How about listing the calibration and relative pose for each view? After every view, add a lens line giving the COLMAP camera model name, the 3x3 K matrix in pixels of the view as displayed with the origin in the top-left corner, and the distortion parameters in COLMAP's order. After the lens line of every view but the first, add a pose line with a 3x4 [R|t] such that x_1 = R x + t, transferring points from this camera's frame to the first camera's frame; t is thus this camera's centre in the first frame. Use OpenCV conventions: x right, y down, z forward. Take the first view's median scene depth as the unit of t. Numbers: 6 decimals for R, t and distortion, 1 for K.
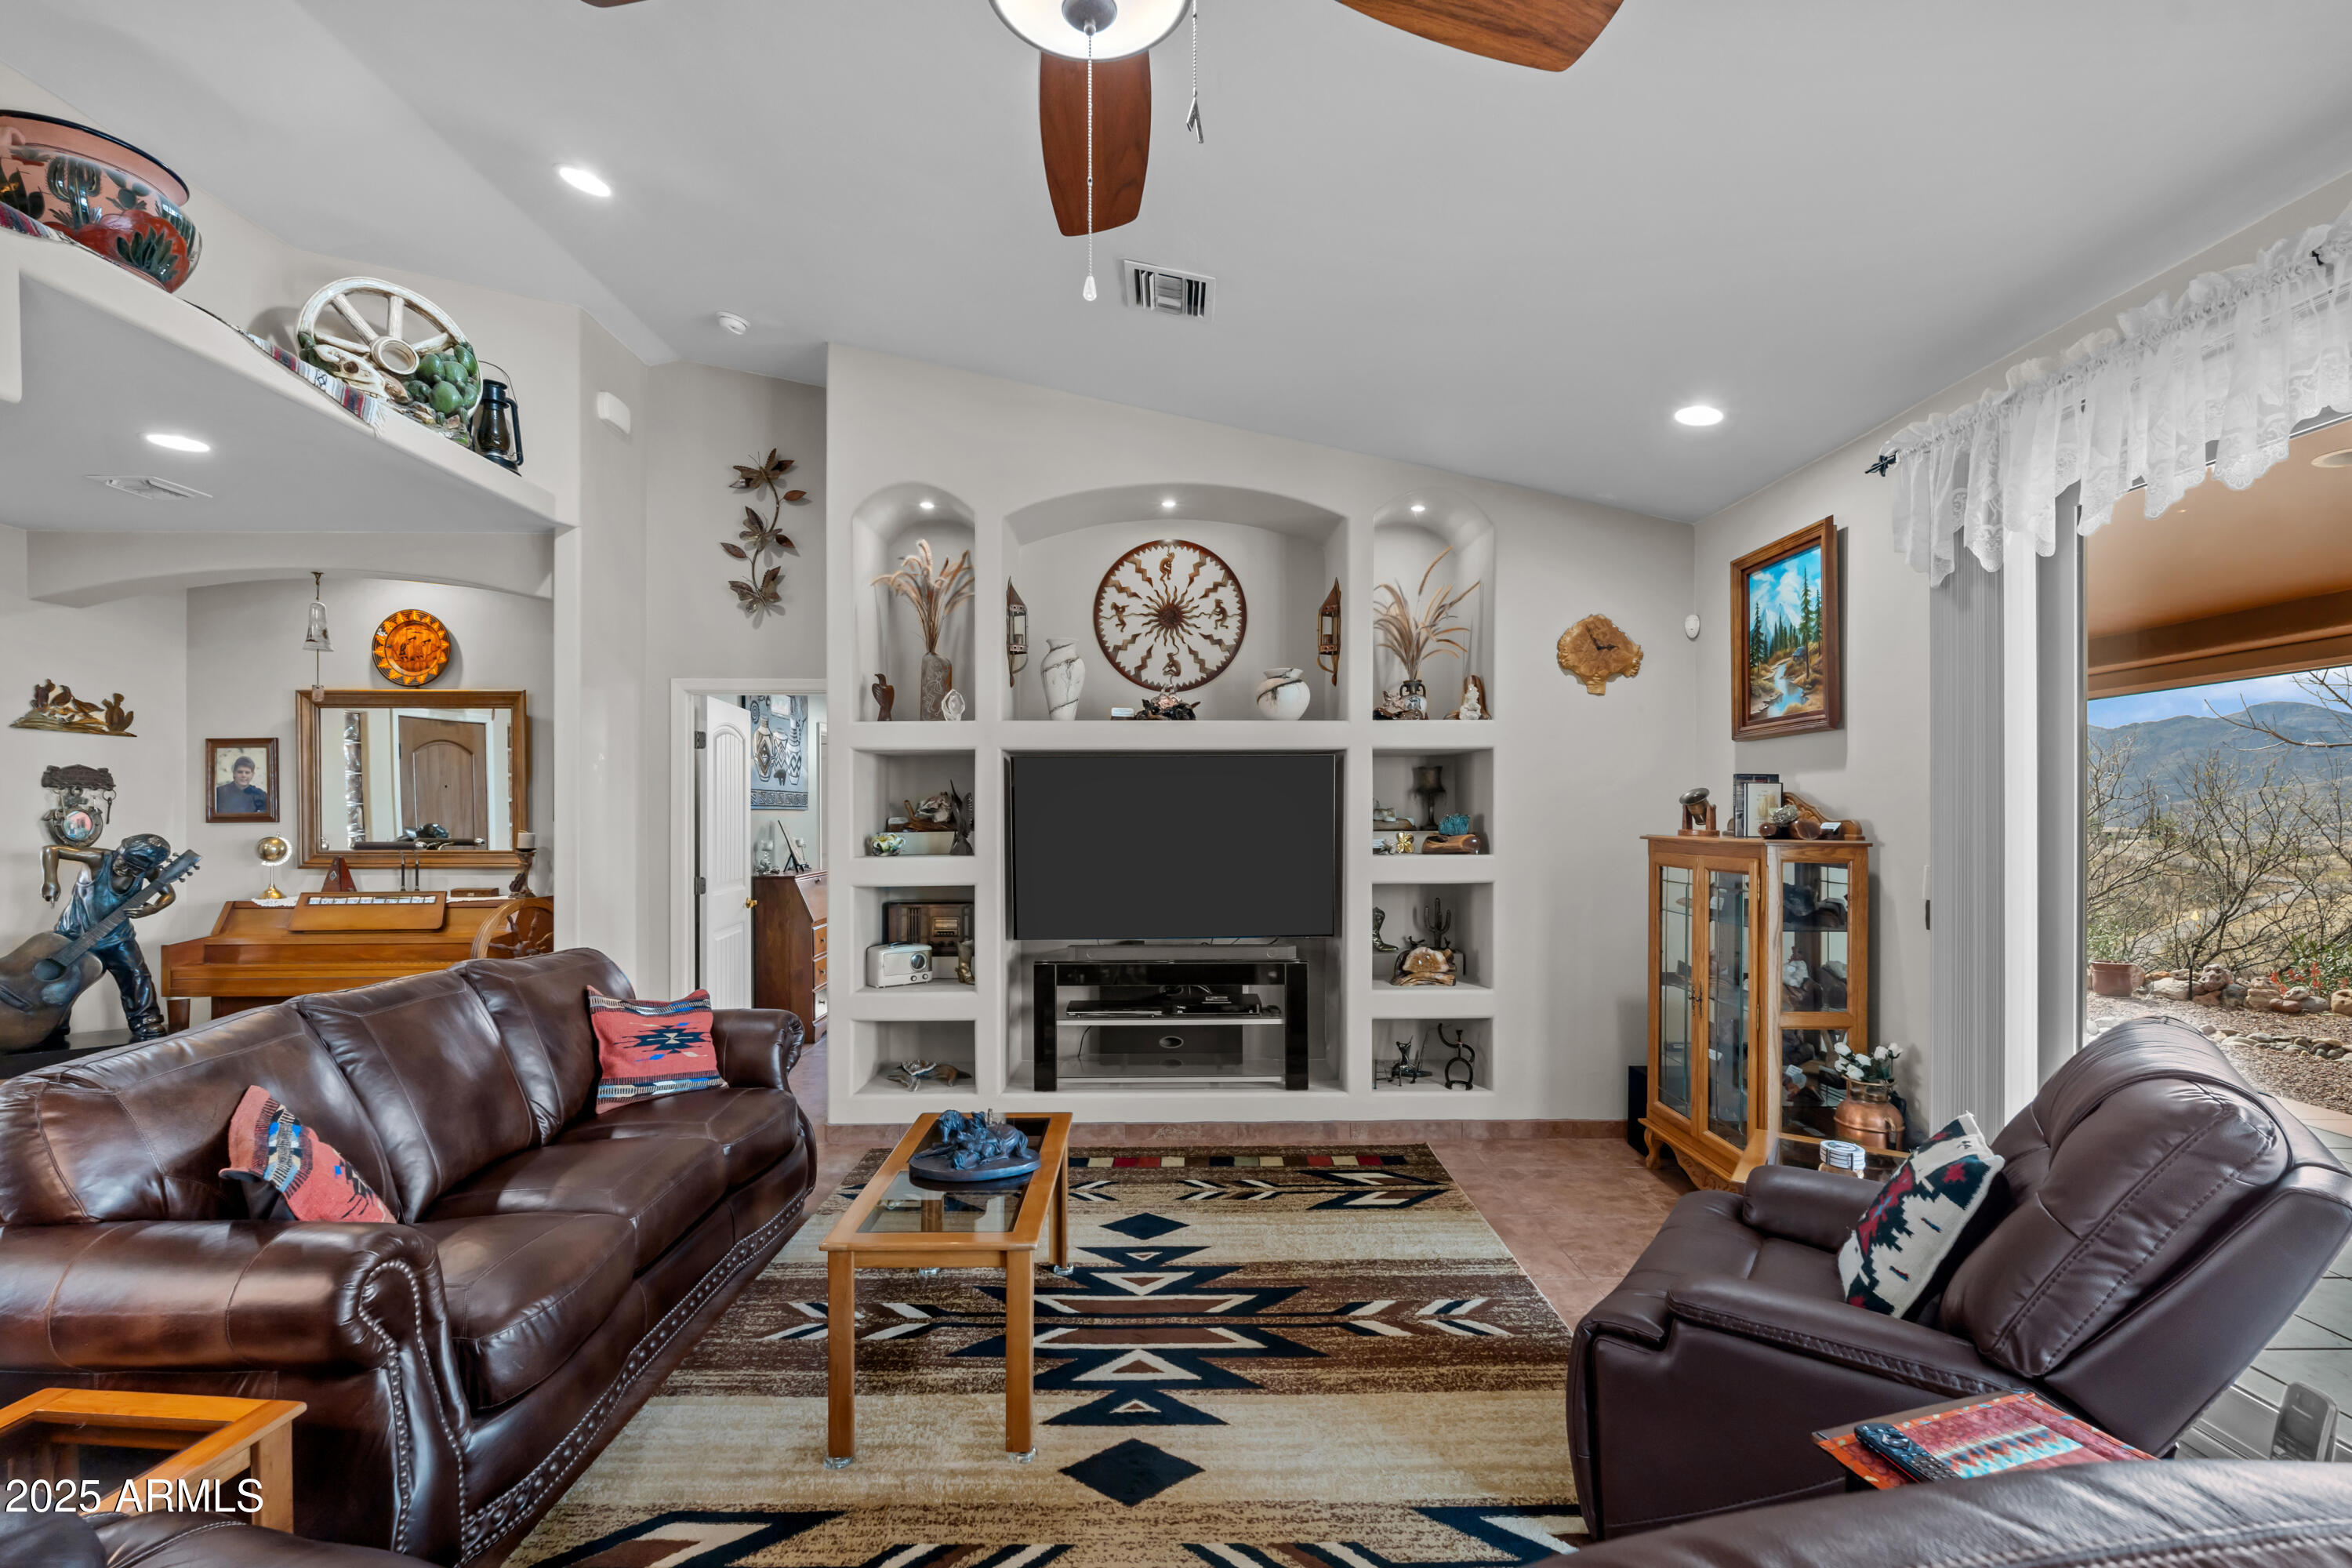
lens RADIAL K [[1039.3, 0, 1173.0], [0, 1039.3, 807.1], [0, 0, 1]] dist [-0.003762, 0.000991]
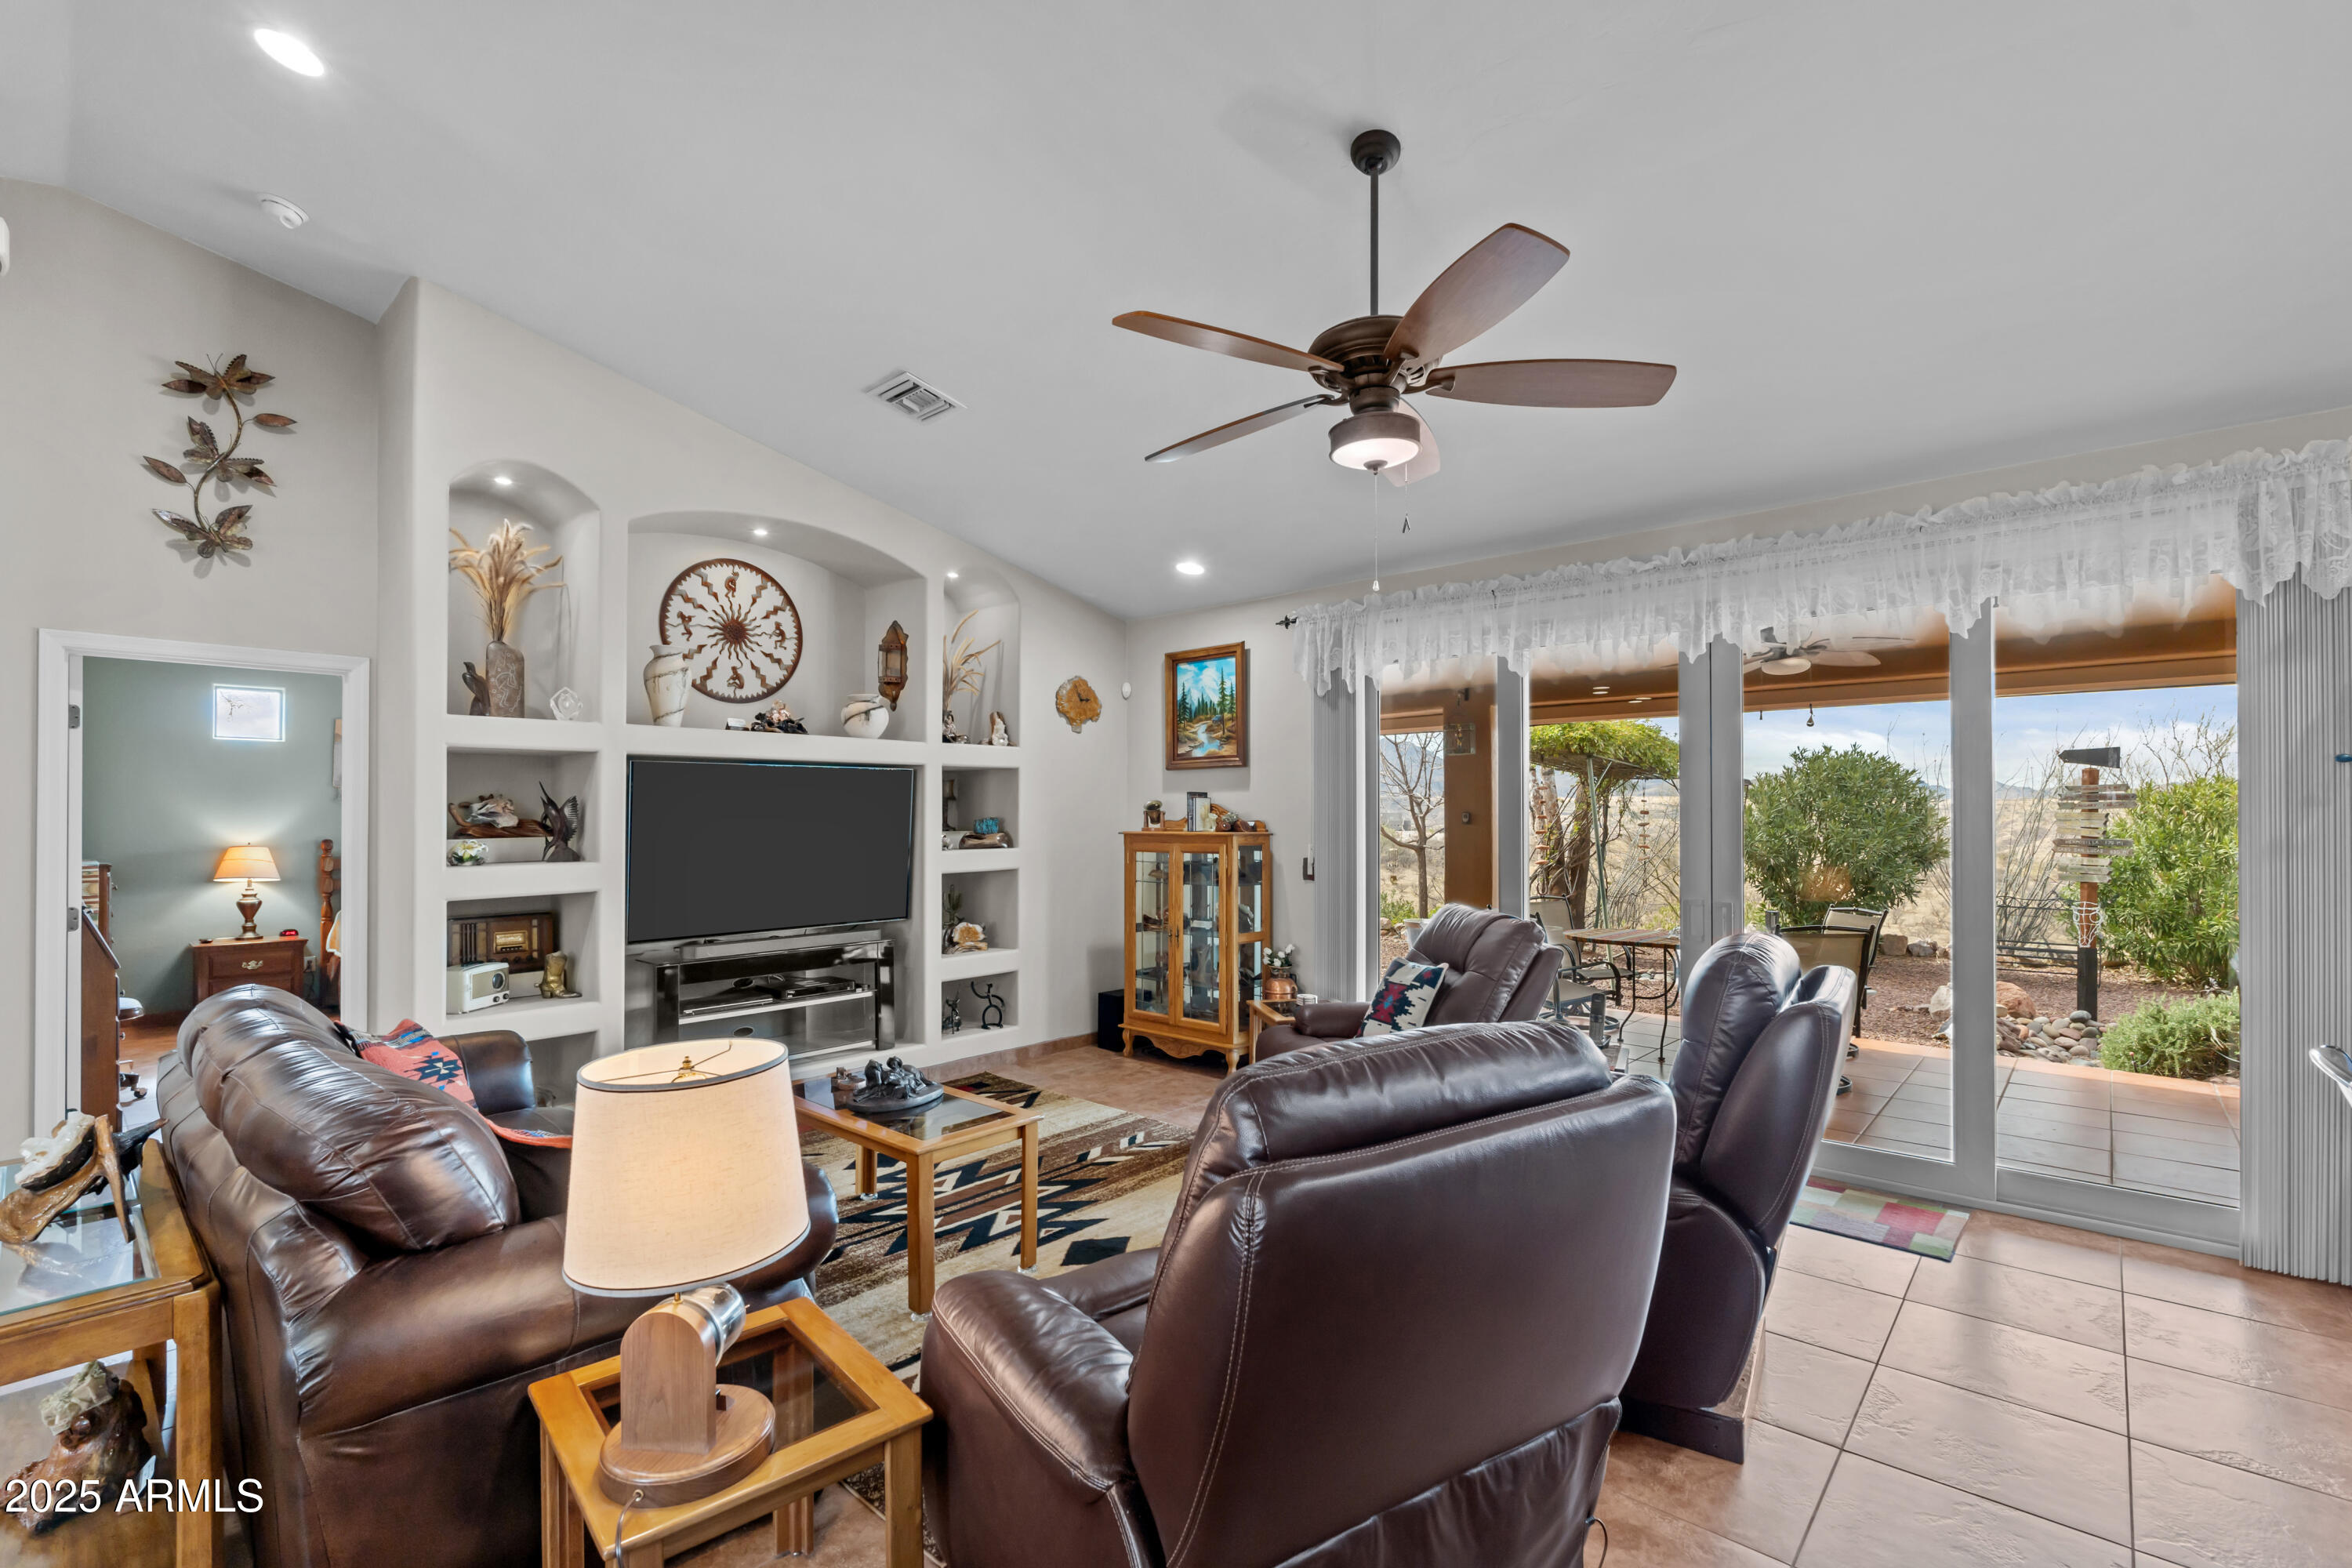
lens RADIAL K [[1039.3, 0, 1182.2], [0, 1039.3, 801.6], [0, 0, 1]] dist [-0.003762, 0.000991]
pose [[0.677726, 0.009566, 0.735252, -0.522767], [-0.001781, 0.999934, -0.011368, 0.001075], [-0.735312, 0.006395, 0.677698, -0.058771]]
